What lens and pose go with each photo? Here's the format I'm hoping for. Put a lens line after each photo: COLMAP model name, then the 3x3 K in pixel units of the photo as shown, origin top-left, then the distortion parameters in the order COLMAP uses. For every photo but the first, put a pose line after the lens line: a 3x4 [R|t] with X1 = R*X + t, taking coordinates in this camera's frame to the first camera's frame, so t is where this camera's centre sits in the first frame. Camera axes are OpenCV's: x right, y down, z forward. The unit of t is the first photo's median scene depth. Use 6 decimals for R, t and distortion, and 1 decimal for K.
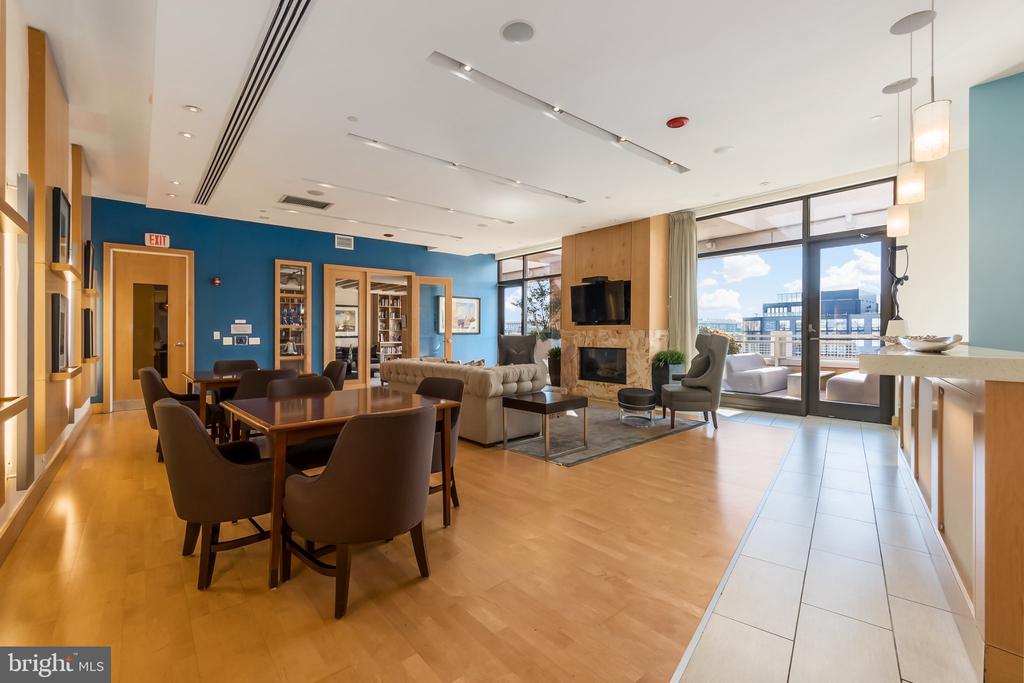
lens RADIAL K [[440.4, 0, 506.9], [0, 440.4, 338.6], [0, 0, 1]] dist [-0.001677, -0.000374]
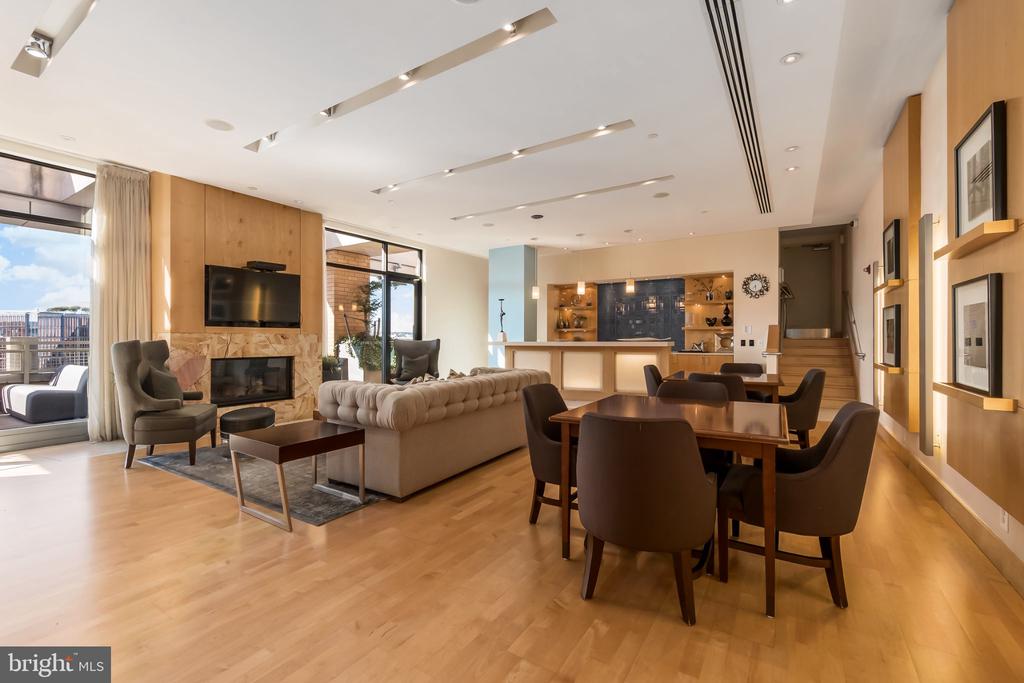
lens RADIAL K [[440.4, 0, 506.9], [0, 440.4, 338.6], [0, 0, 1]] dist [-0.001677, -0.000374]
pose [[-0.288942, 0.000925, 0.957346, -0.641730], [0.011214, 0.999934, 0.002418, -0.008446], [-0.957281, 0.011435, -0.288933, 0.838121]]
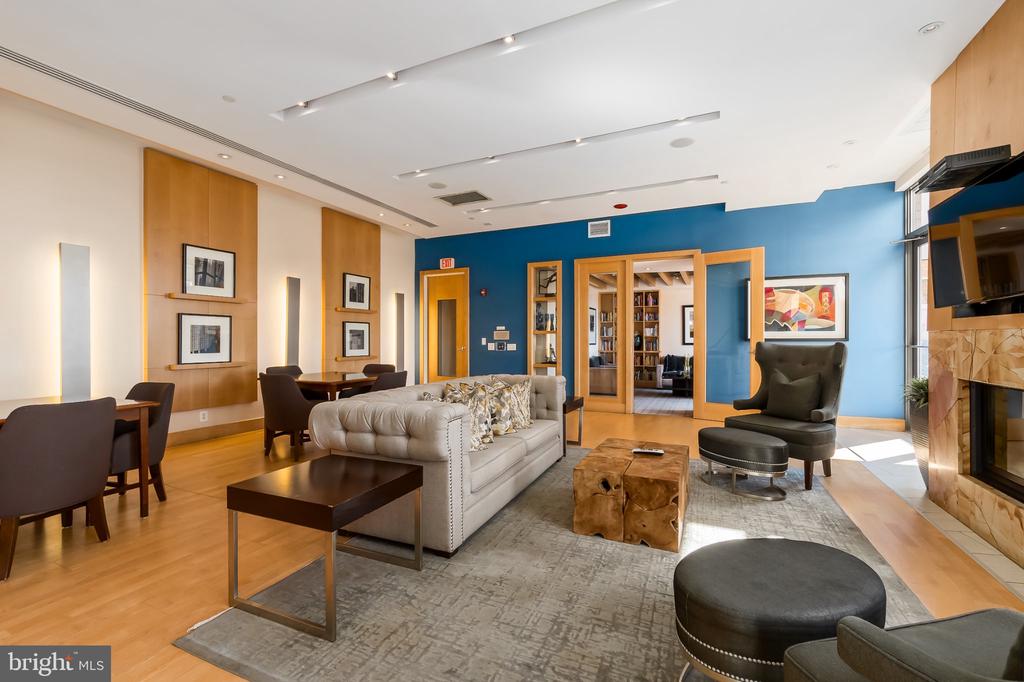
lens RADIAL K [[440.4, 0, 506.9], [0, 440.4, 338.1], [0, 0, 1]] dist [-0.001677, -0.000374]
pose [[0.420730, -0.002740, -0.907182, 0.353582], [-0.011565, 0.999898, -0.008384, -0.006599], [0.907112, 0.014018, 0.420655, 0.580422]]
